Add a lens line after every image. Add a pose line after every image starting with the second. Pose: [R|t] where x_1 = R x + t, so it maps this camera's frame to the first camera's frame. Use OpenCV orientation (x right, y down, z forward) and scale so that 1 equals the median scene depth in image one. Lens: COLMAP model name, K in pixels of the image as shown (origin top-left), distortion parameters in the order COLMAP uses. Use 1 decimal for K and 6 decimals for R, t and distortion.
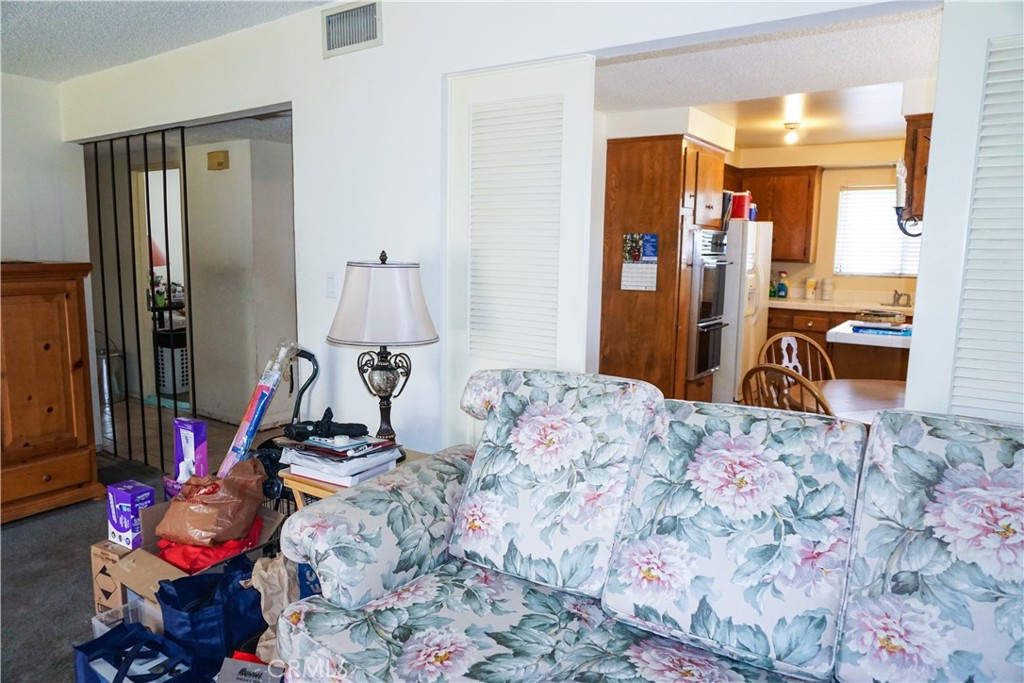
lens RADIAL K [[682.1, 0, 507.4], [0, 682.1, 332.5], [0, 0, 1]] dist [-0.050517, 0.029288]
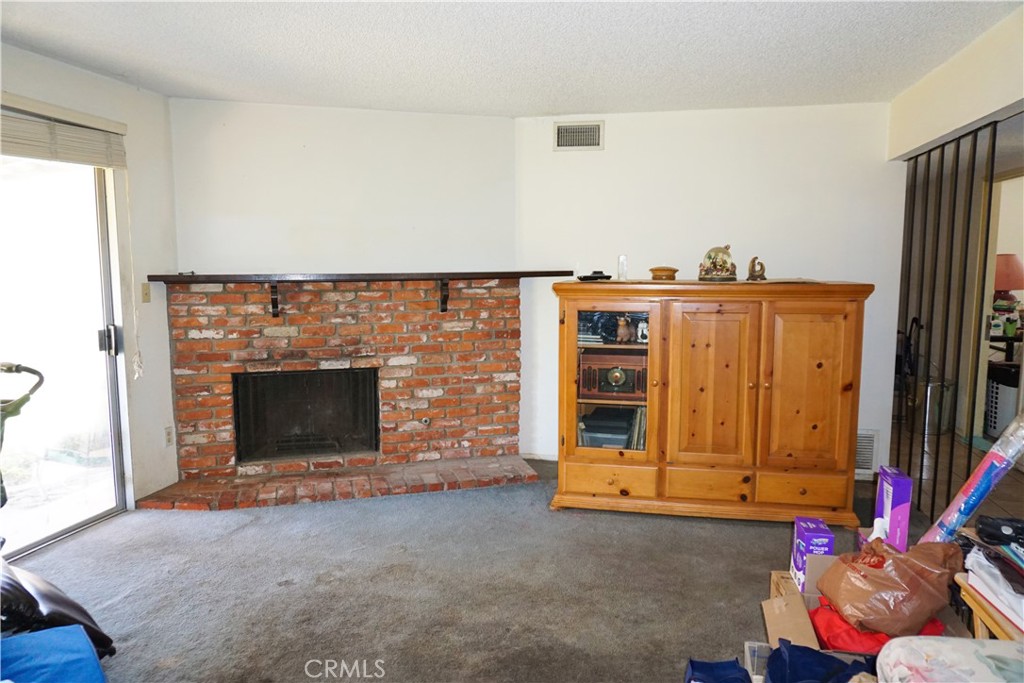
lens RADIAL K [[682.1, 0, 508.7], [0, 682.1, 340.4], [0, 0, 1]] dist [-0.050517, 0.029288]
pose [[0.366409, 0.090748, -0.926018, 0.087471], [-0.108542, 0.992606, 0.054325, -0.020981], [0.924101, 0.080607, 0.373550, 0.176687]]
